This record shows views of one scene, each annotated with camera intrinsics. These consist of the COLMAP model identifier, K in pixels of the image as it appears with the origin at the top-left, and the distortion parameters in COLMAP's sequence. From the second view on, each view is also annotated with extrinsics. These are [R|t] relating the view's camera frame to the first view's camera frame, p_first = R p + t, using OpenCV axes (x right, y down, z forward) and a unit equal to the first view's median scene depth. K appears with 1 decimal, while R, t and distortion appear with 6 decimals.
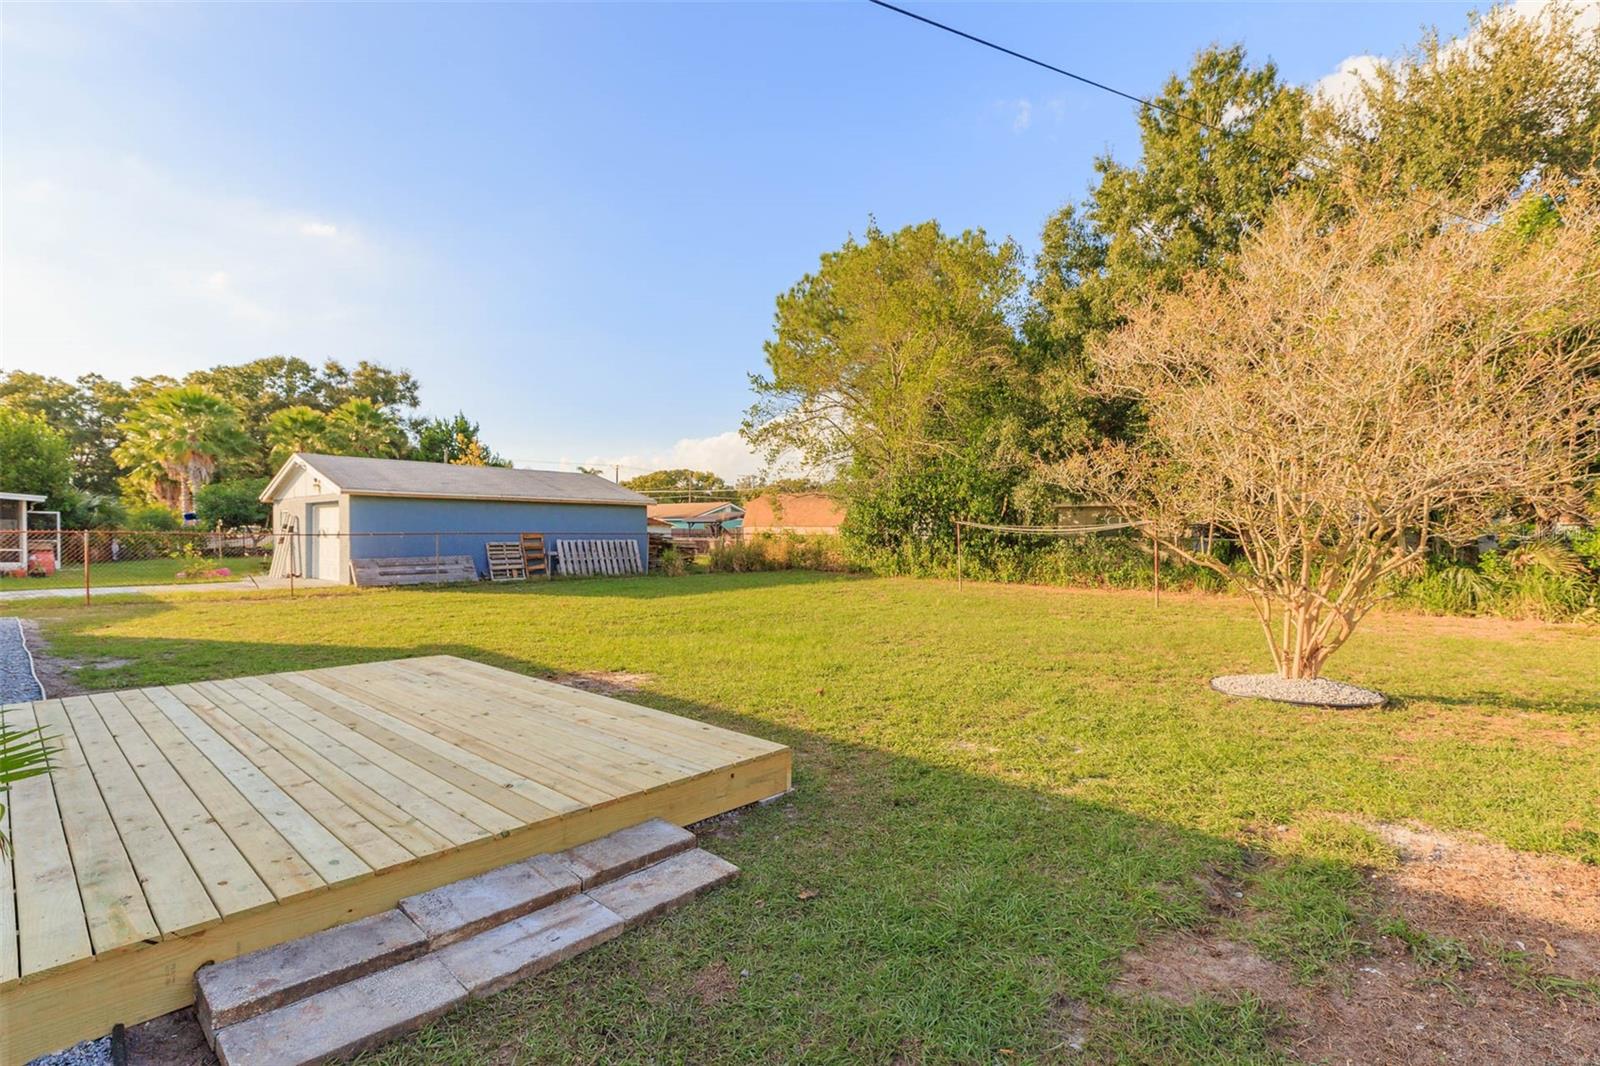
lens RADIAL K [[719.2, 0, 800.0], [0, 719.2, 533.0], [0, 0, 1]] dist [0.002536, 0.000244]
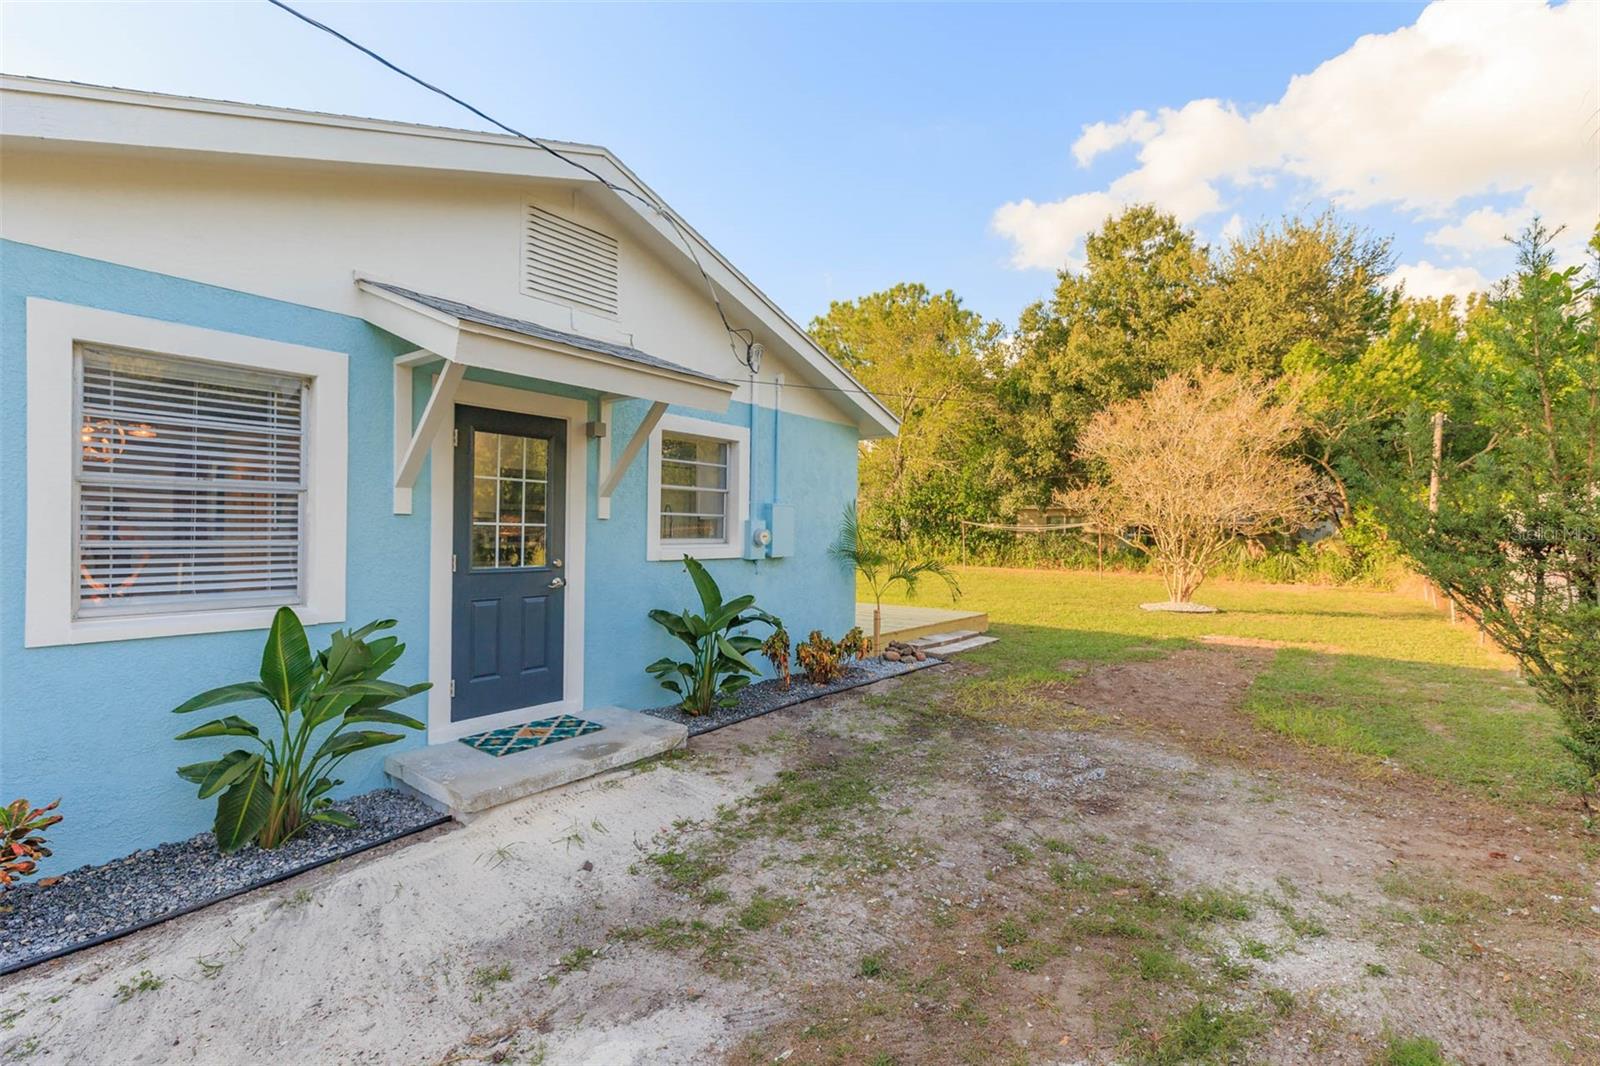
lens RADIAL K [[743.0, 0, 798.9], [0, 743.0, 518.9], [0, 0, 1]] dist [0.001715, 0.000061]
pose [[0.994661, 0.004775, 0.103082, -0.257761], [-0.003465, 0.999911, -0.012883, -0.001160], [-0.103134, 0.012457, 0.994589, -0.422943]]
